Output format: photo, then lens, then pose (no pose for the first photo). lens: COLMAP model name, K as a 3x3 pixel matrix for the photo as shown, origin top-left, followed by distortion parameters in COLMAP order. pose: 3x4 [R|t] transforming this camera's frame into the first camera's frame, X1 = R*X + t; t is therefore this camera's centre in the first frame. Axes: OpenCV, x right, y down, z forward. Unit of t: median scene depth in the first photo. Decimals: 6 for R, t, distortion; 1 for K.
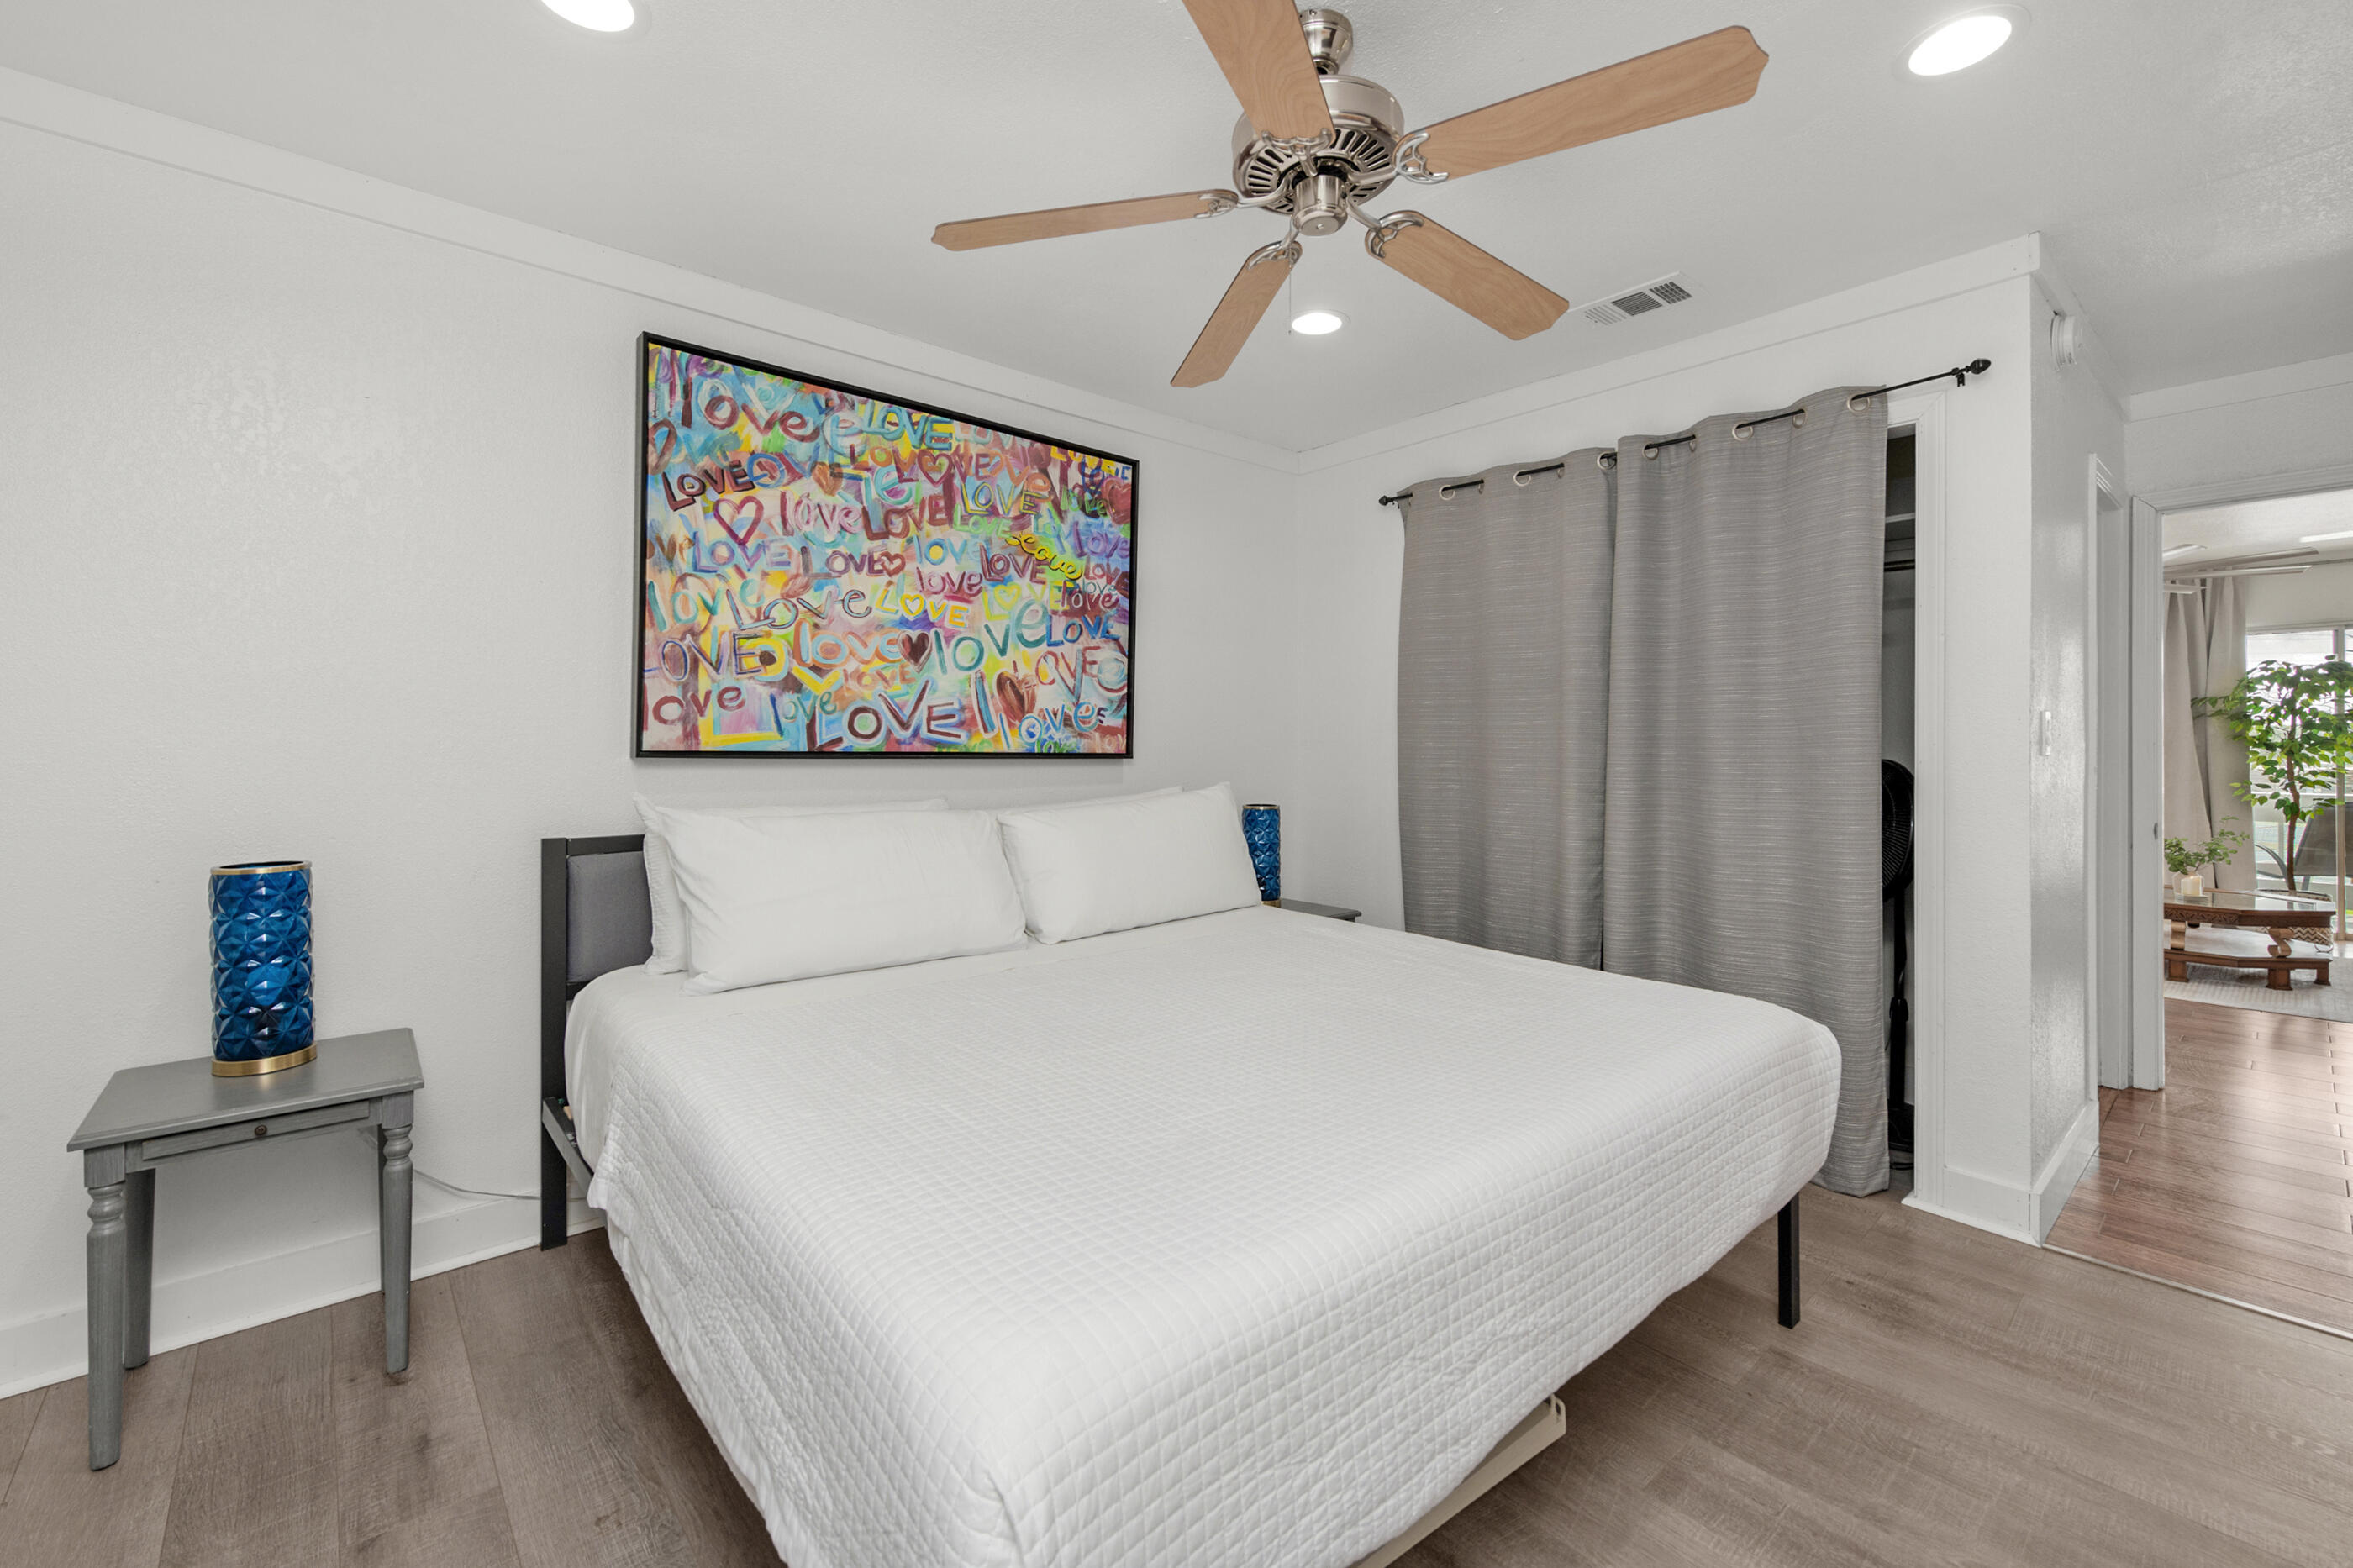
lens RADIAL K [[982.5, 0, 1176.9], [0, 982.5, 741.8], [0, 0, 1]] dist [-0.000520, -0.000183]
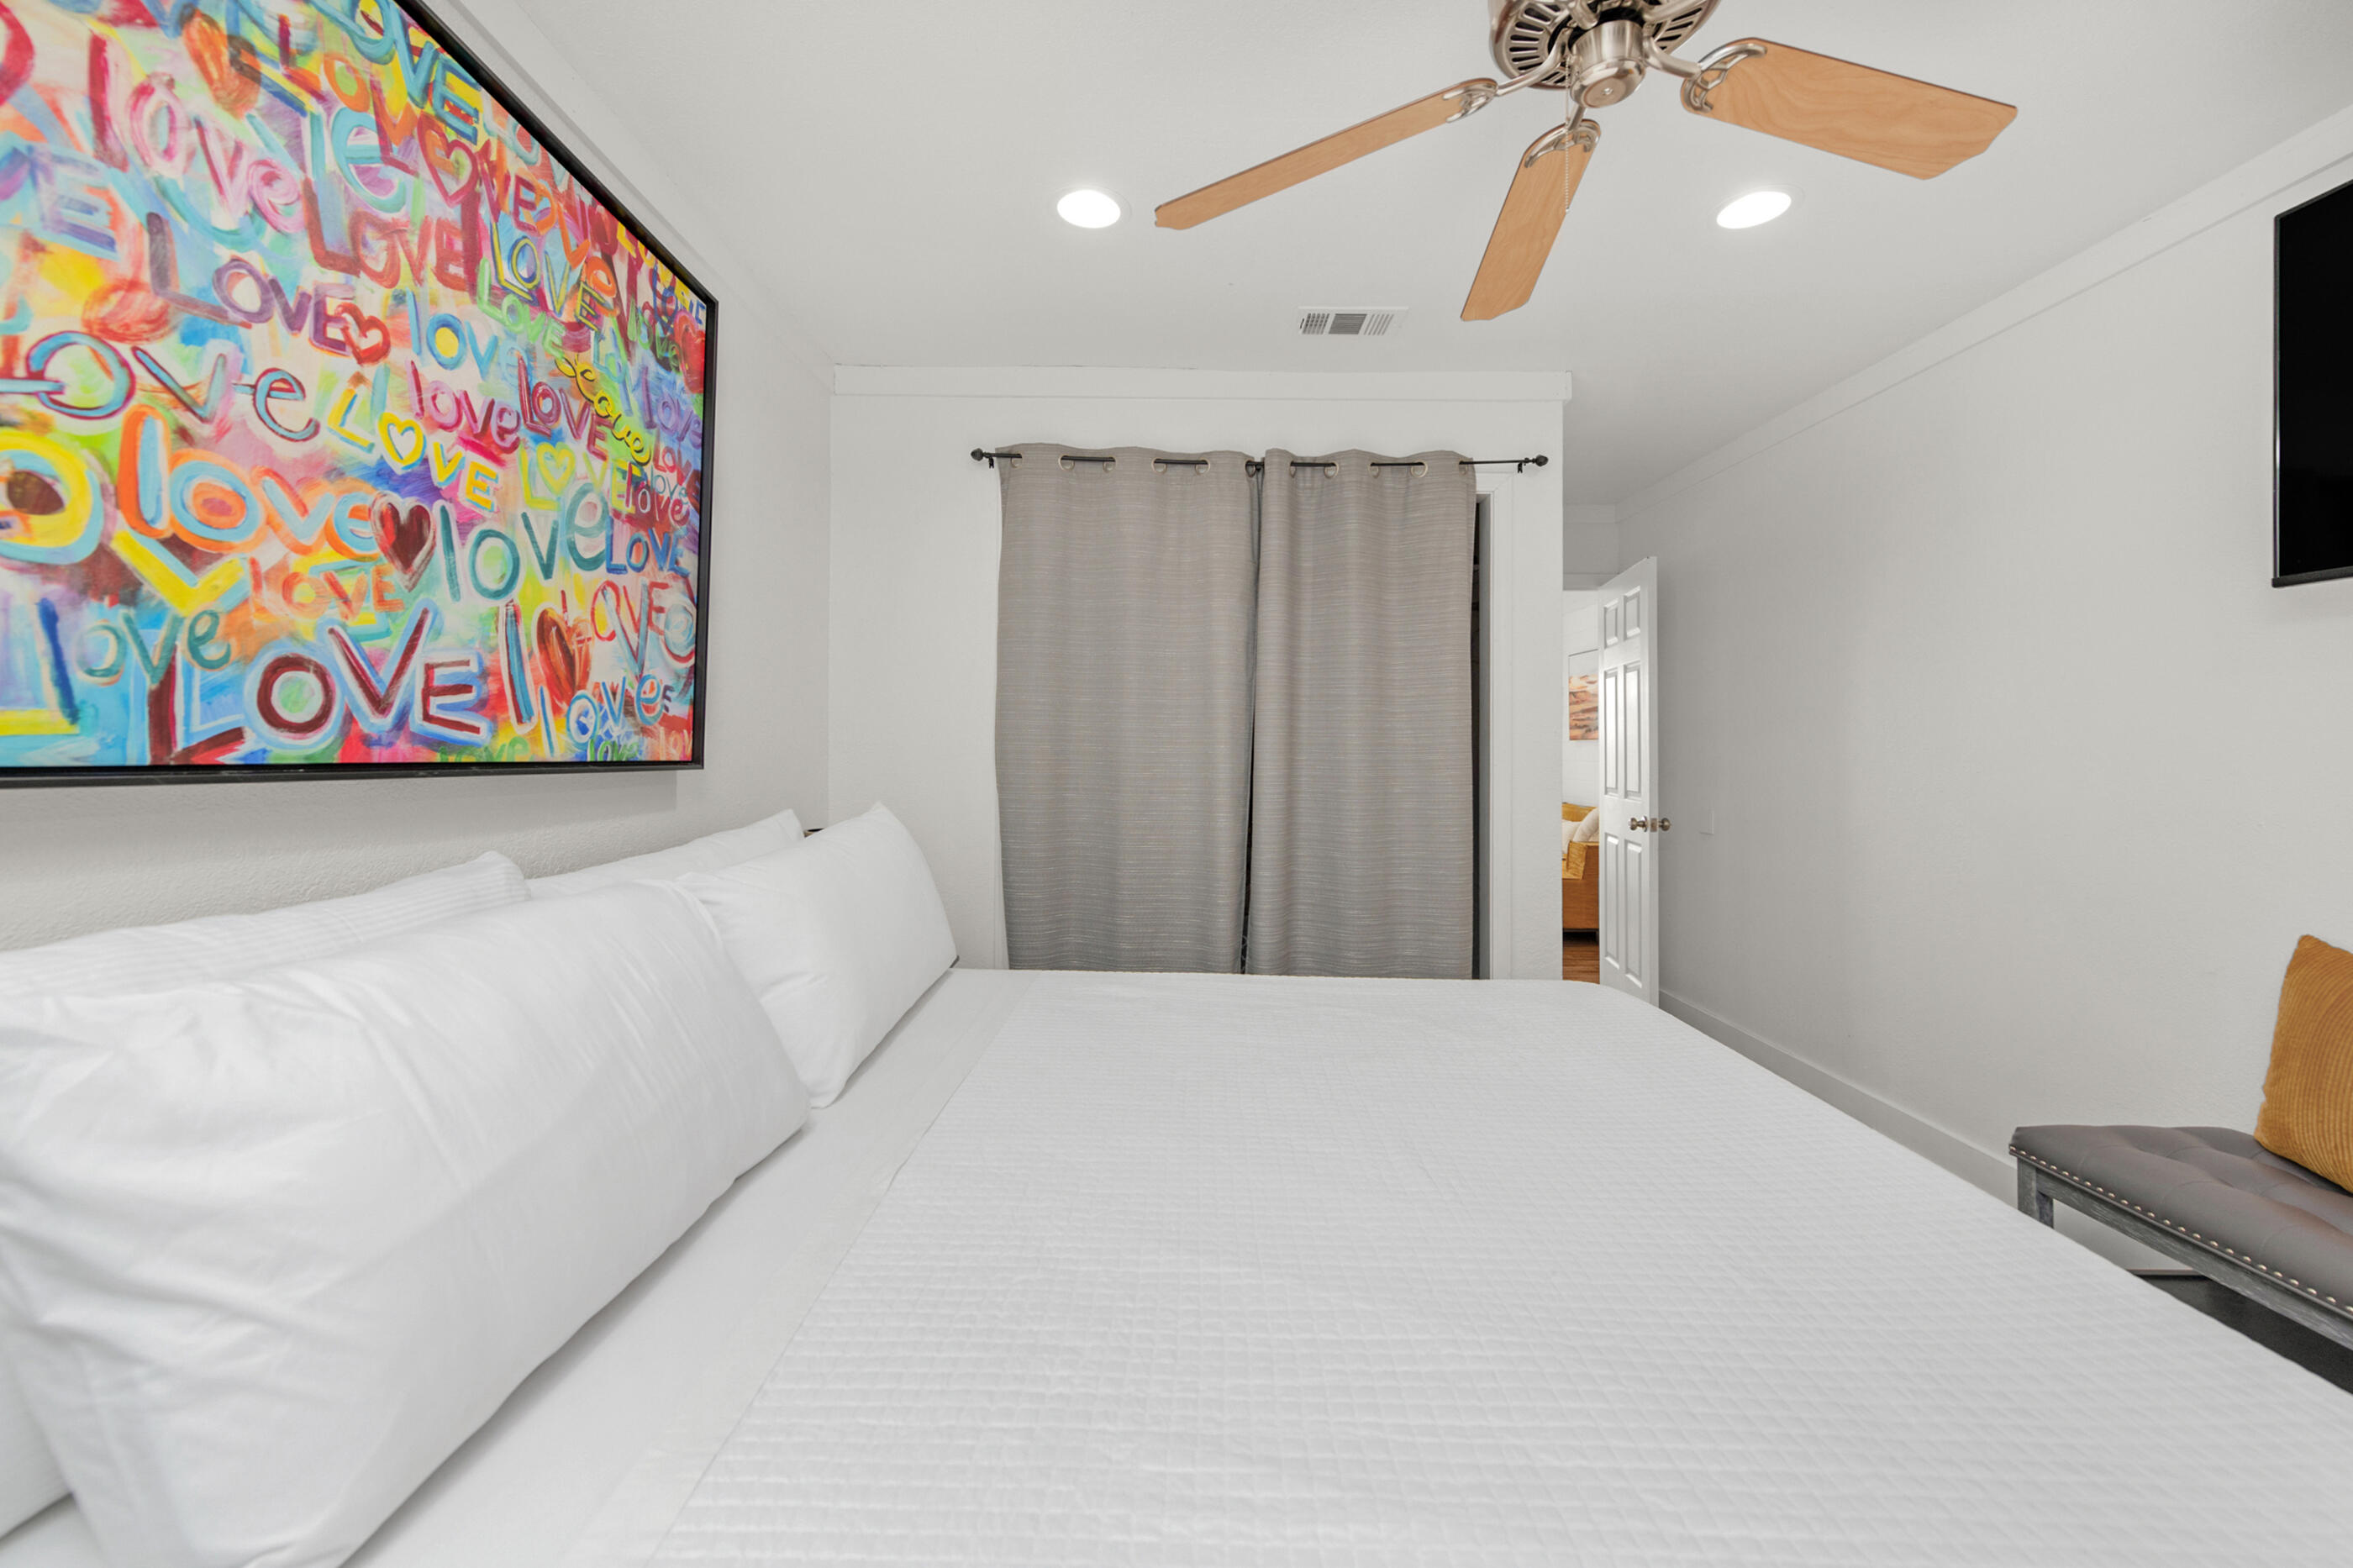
lens RADIAL K [[962.0, 0, 1171.0], [0, 962.0, 733.6], [0, 0, 1]] dist [-0.000928, -0.000382]
pose [[0.644235, 0.014048, 0.764699, -0.368525], [-0.007846, 0.999900, -0.011758, -0.000707], [-0.764787, 0.001575, 0.644281, 0.428013]]
